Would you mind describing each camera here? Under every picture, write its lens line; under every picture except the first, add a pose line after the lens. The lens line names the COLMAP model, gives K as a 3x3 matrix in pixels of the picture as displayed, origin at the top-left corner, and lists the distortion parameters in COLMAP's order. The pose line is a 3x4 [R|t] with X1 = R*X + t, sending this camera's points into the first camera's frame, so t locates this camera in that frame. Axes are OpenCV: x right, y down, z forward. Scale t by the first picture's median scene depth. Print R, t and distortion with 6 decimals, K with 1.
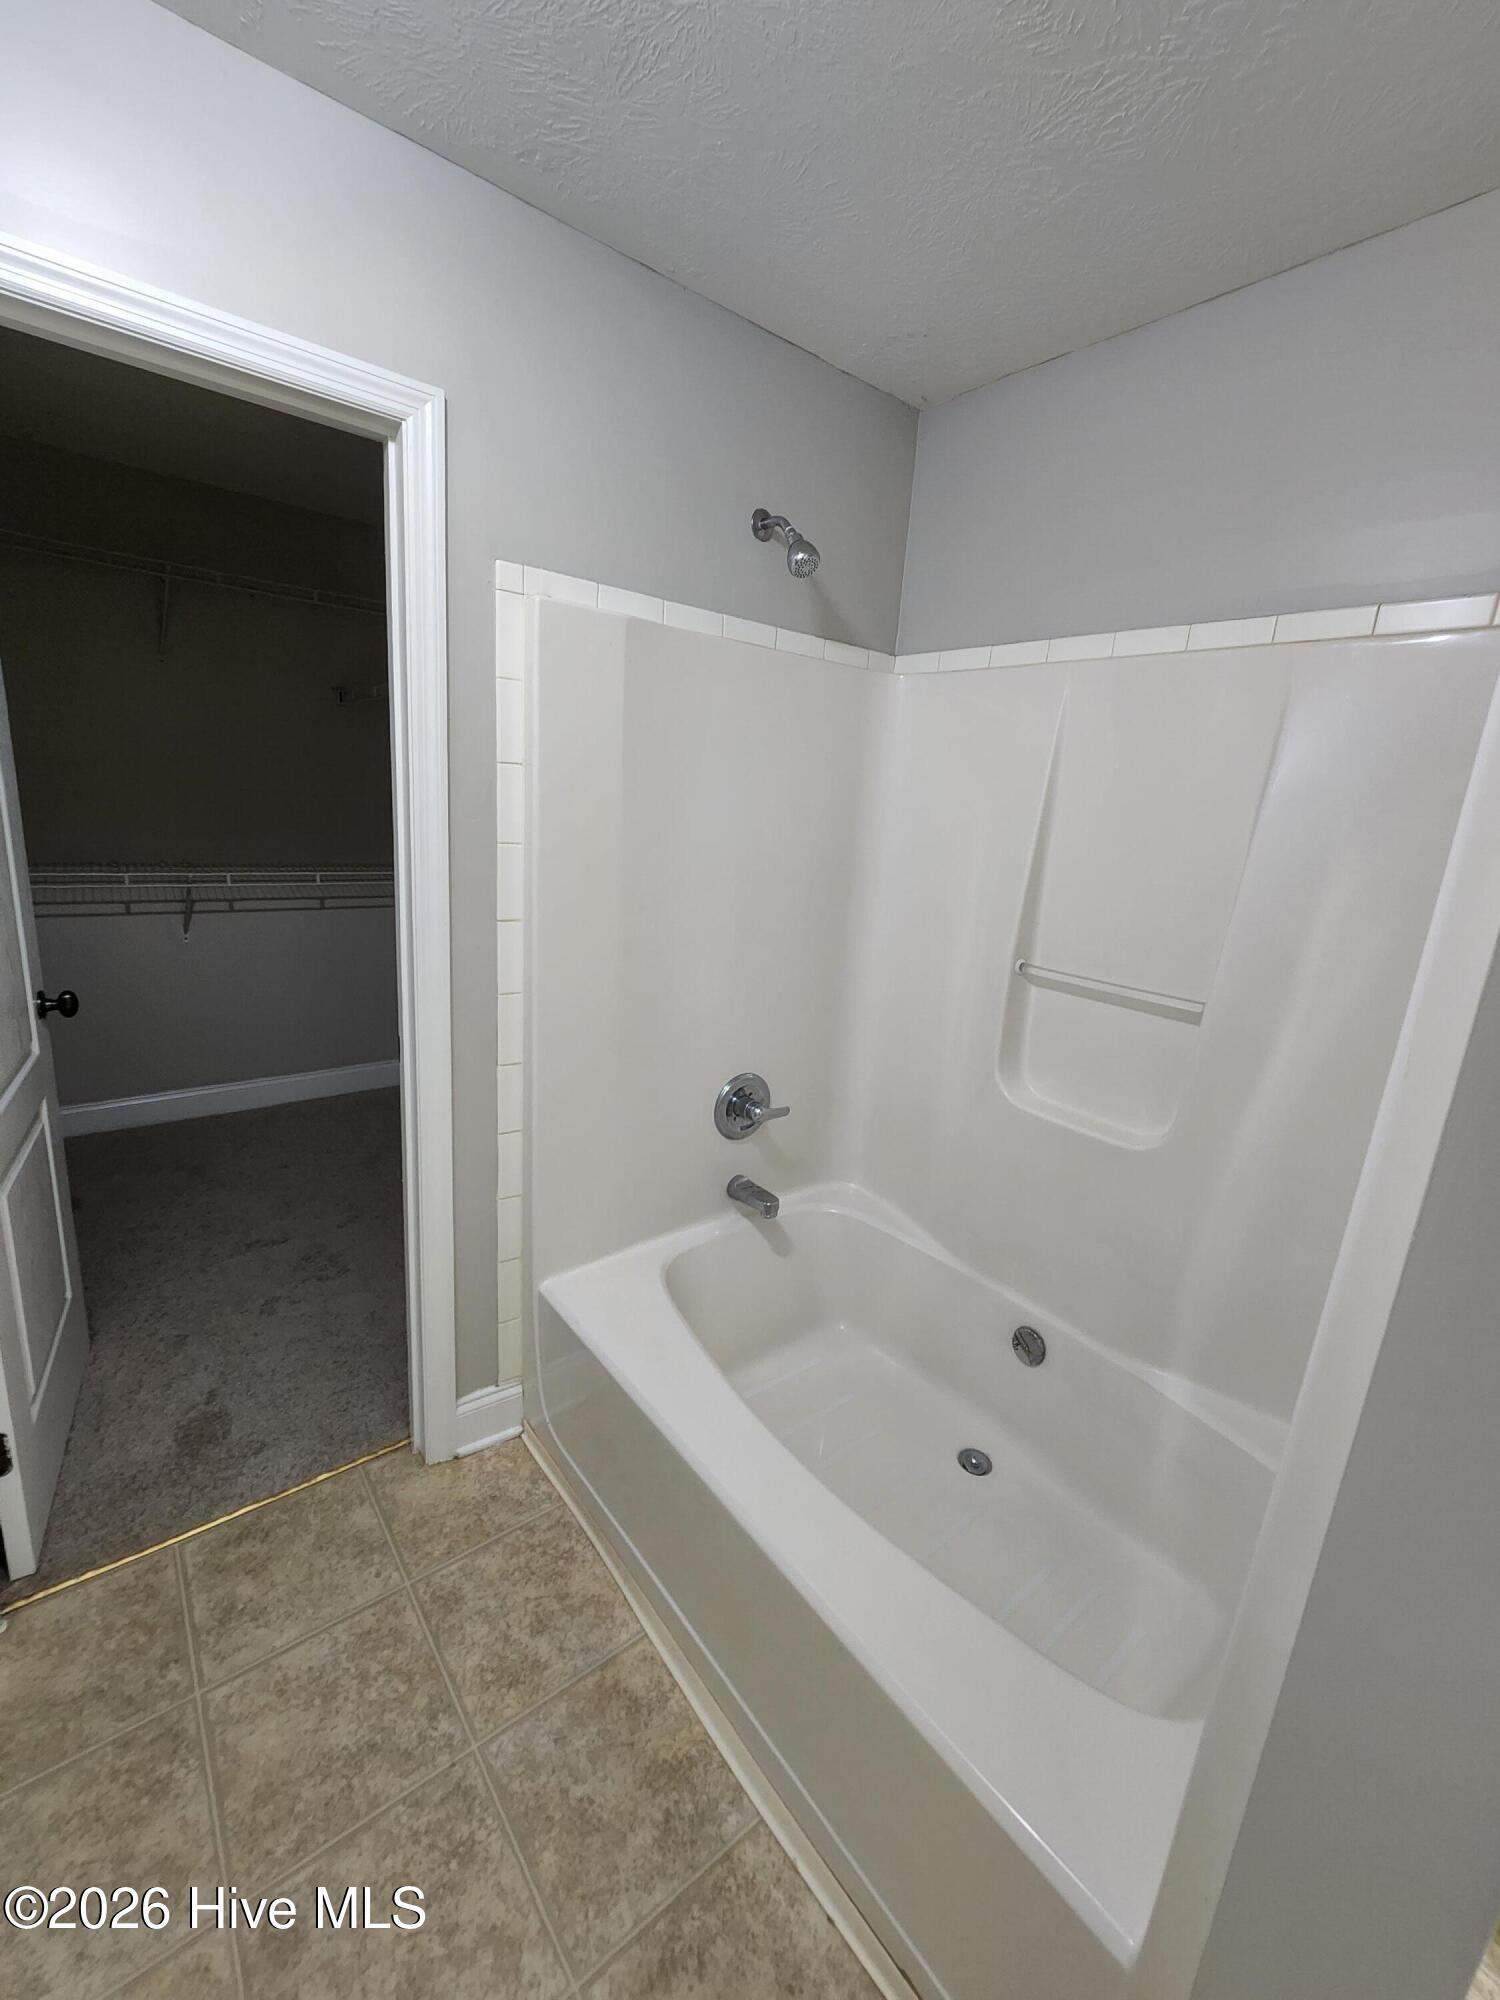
lens RADIAL K [[819.7, 0, 761.2], [0, 819.7, 984.6], [0, 0, 1]] dist [0.001507, -0.000112]
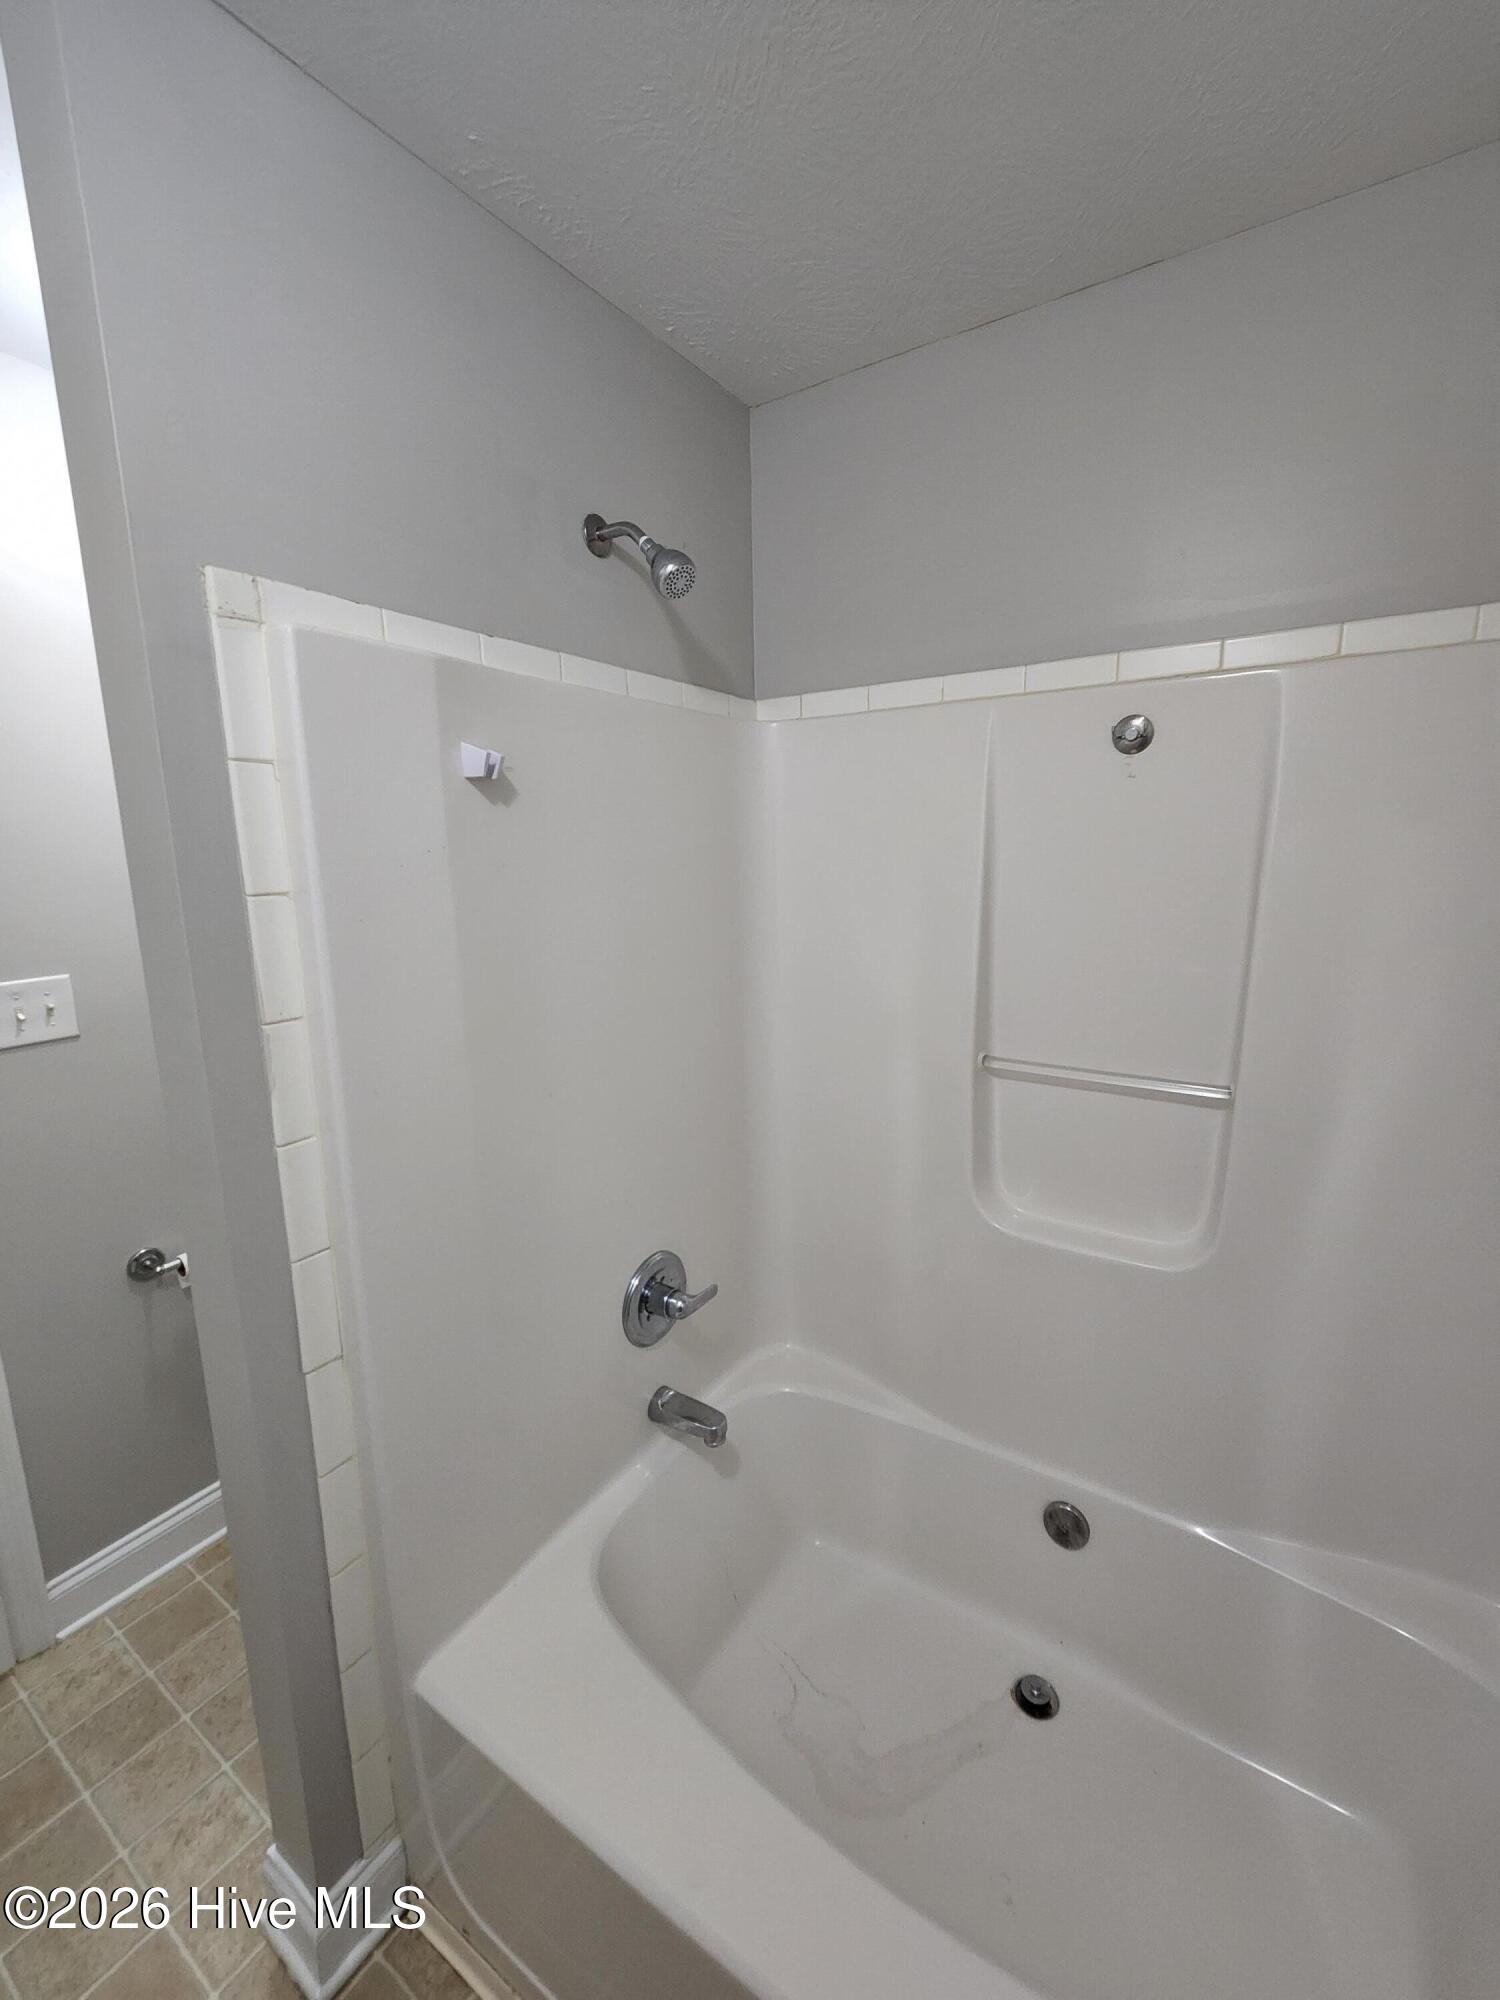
lens RADIAL K [[819.7, 0, 761.2], [0, 819.7, 984.6], [0, 0, 1]] dist [0.001507, -0.000112]
pose [[0.950844, -0.139432, 0.276502, -0.107547], [0.156502, 0.986845, -0.040546, -0.096031], [-0.267212, 0.081826, 0.960157, 0.254011]]
